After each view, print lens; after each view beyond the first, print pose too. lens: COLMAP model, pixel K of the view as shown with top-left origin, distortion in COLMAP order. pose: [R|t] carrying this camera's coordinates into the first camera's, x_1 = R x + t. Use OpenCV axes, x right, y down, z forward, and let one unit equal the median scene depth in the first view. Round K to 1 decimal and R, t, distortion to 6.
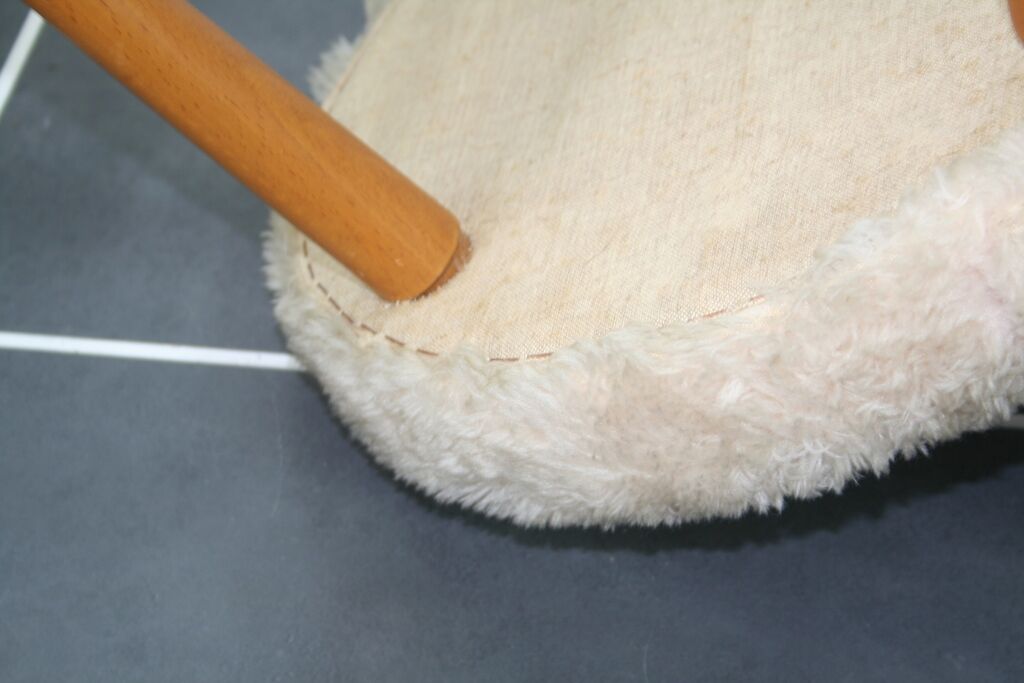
lens RADIAL K [[2647.7, 0, 512.0], [0, 2647.7, 341.5], [0, 0, 1]] dist [0.107778, 0.820798]
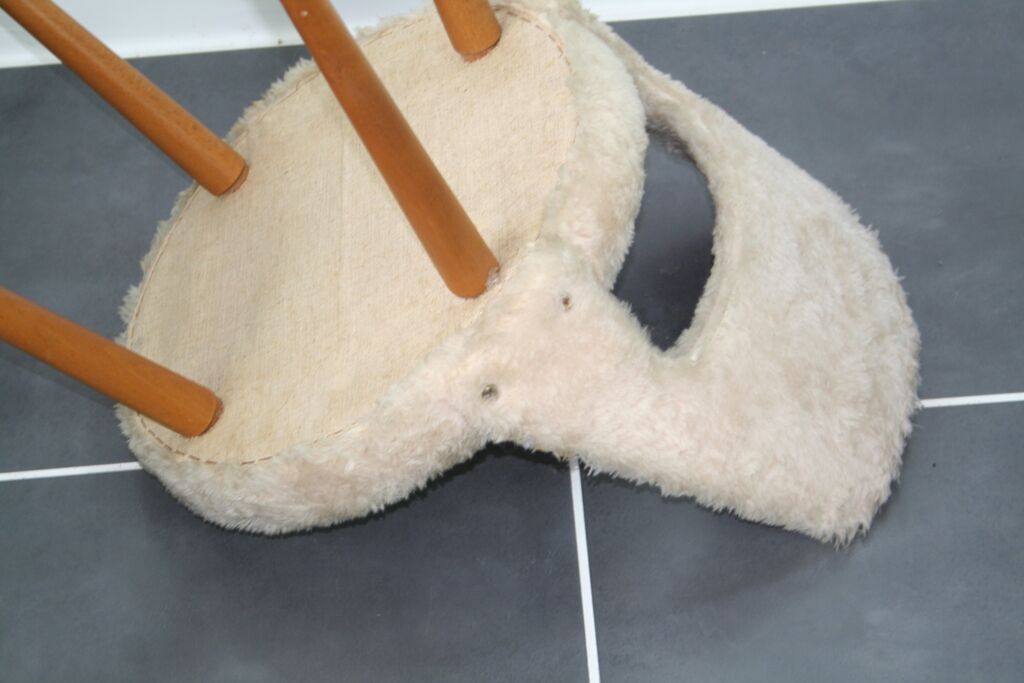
lens RADIAL K [[2647.7, 0, 512.0], [0, 2647.7, 341.5], [0, 0, 1]] dist [0.107778, 0.820798]
pose [[0.981672, -0.163075, 0.098622, 0.011067], [0.159323, 0.986207, 0.044853, -0.152550], [-0.104576, -0.028318, 0.994114, -1.167752]]
